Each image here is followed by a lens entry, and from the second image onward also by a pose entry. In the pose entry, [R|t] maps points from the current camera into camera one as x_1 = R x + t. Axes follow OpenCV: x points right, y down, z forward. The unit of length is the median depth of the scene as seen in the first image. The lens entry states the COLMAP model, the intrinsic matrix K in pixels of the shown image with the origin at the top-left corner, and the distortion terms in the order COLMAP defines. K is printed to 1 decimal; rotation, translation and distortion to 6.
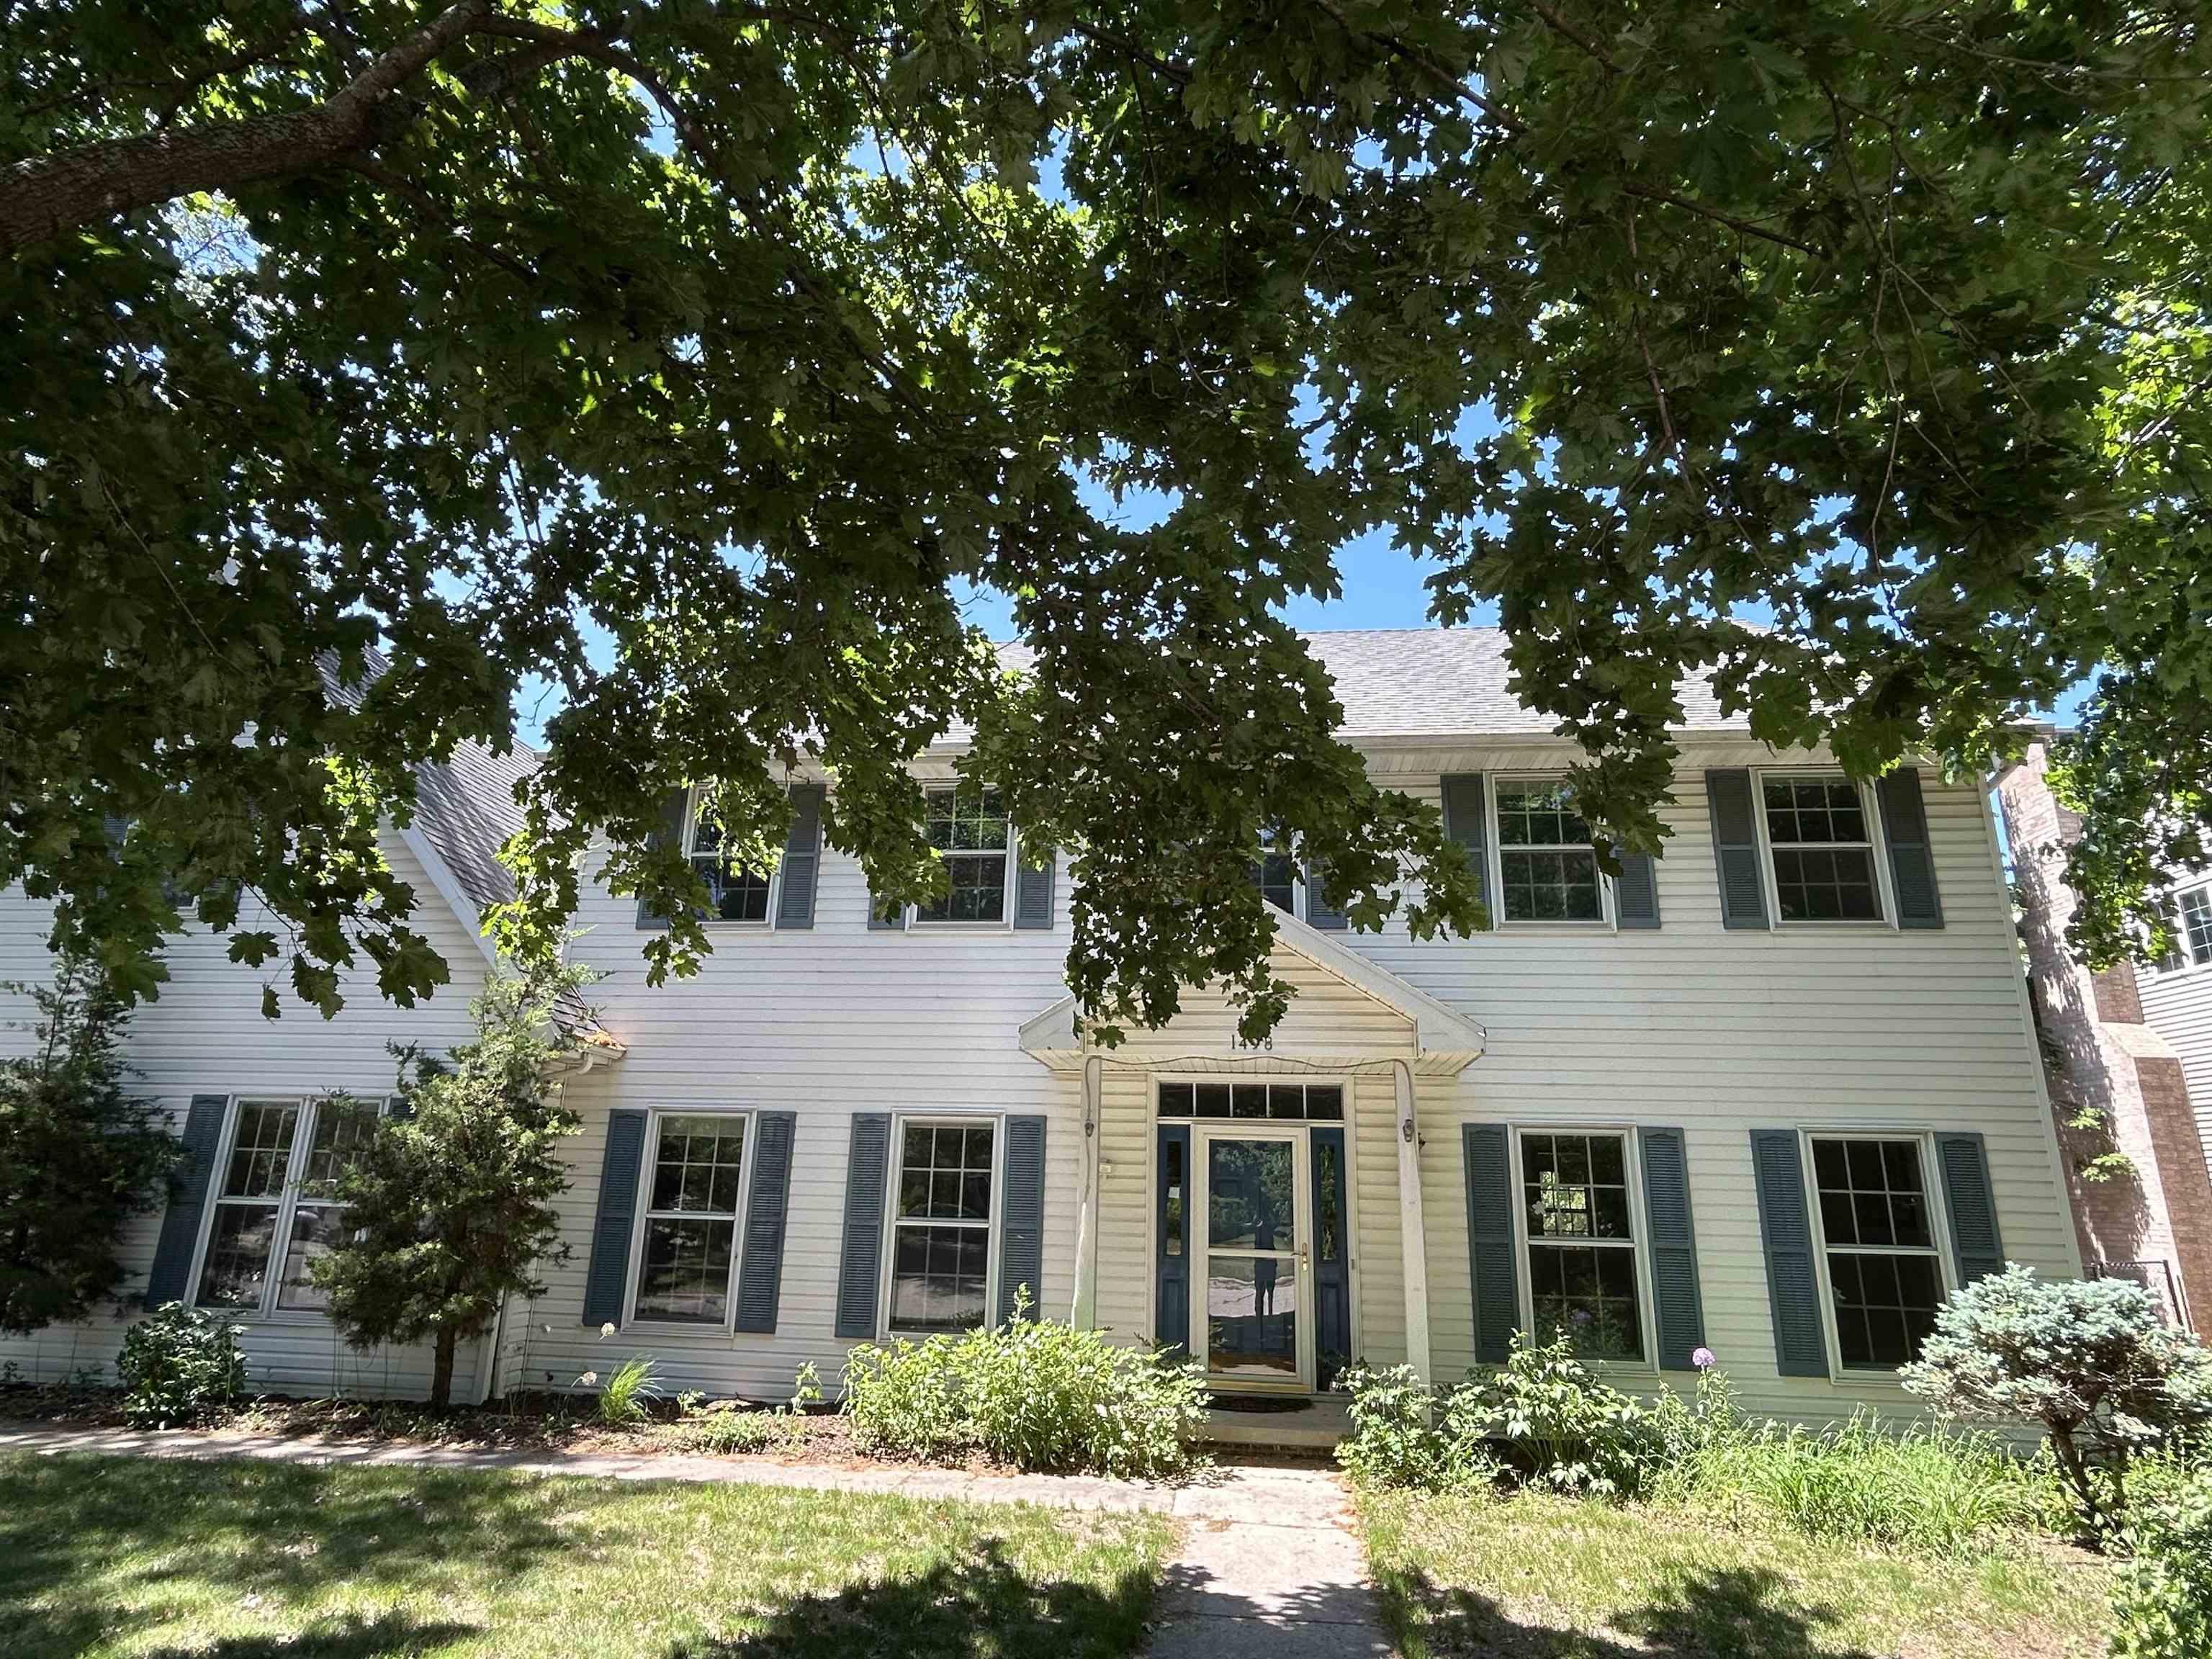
lens RADIAL K [[1238.7, 0, 1102.9], [0, 1238.7, 831.3], [0, 0, 1]] dist [-0.007765, -0.000346]
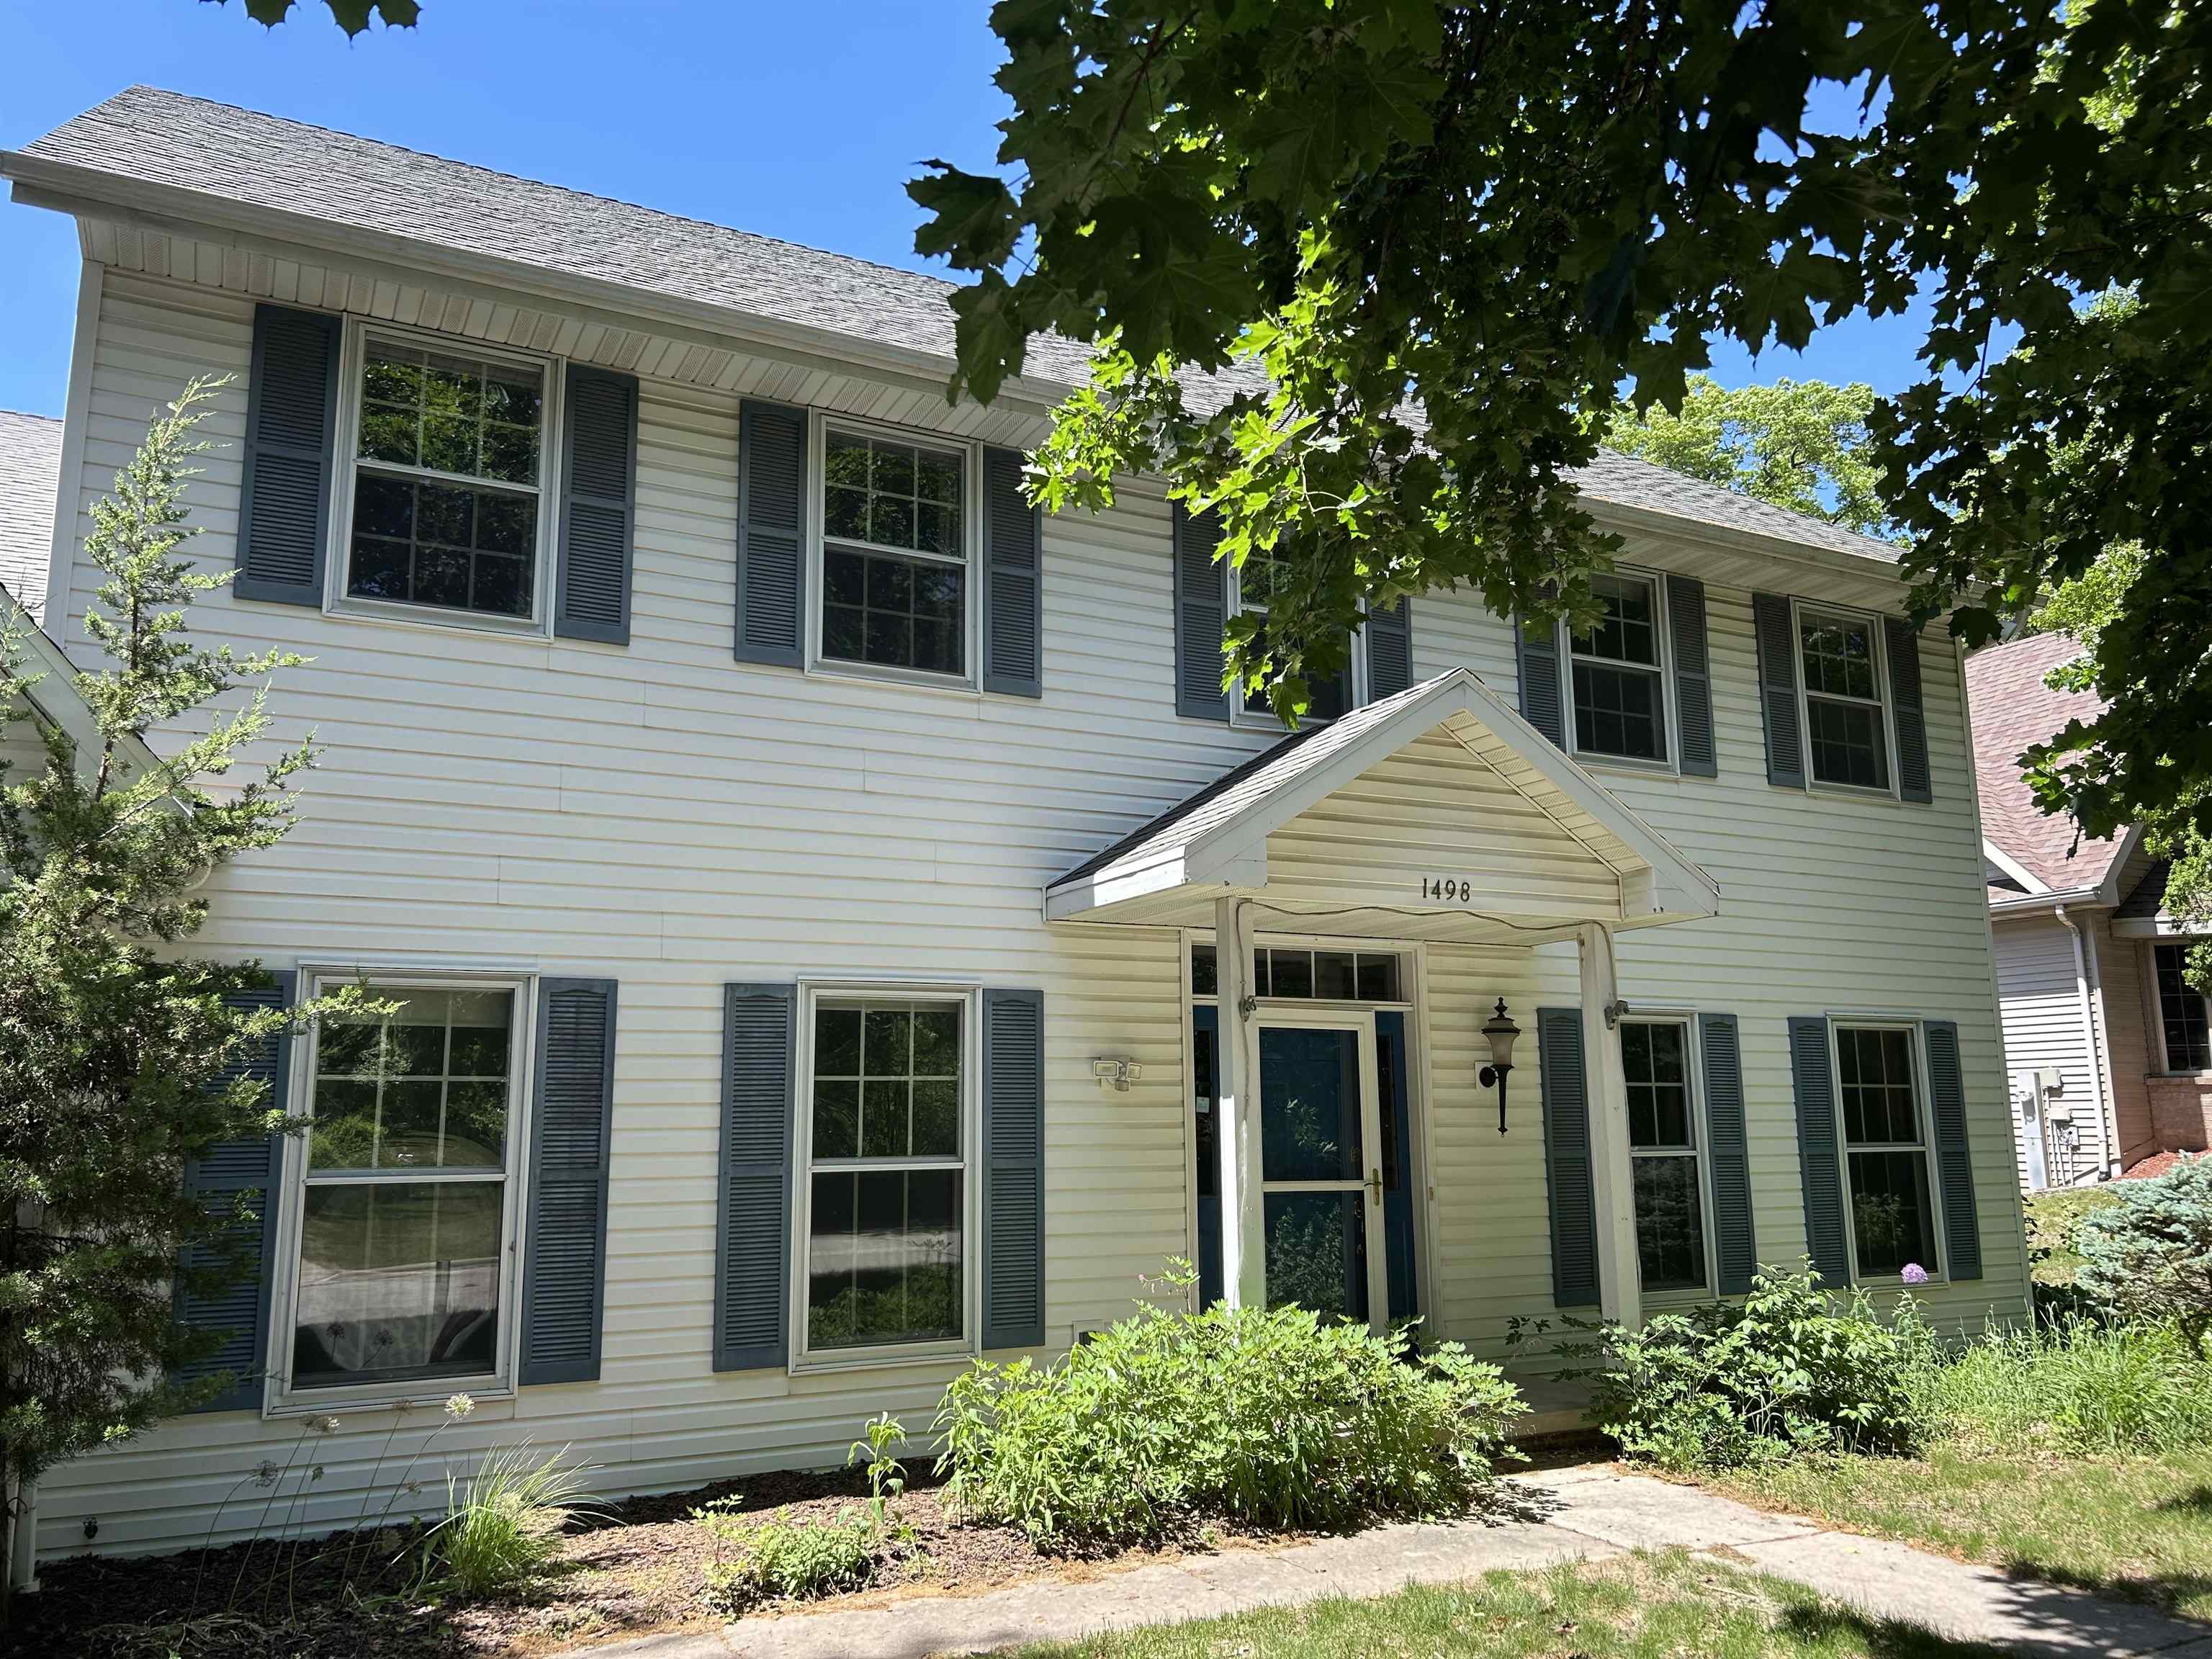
lens RADIAL K [[1664.6, 0, 1105.9], [0, 1664.6, 822.4], [0, 0, 1]] dist [0.026931, -0.009806]
pose [[0.826268, 0.067636, 0.559201, -0.506658], [-0.134223, 0.987809, 0.078848, 0.075089], [-0.547051, -0.140207, 0.825274, 0.300276]]
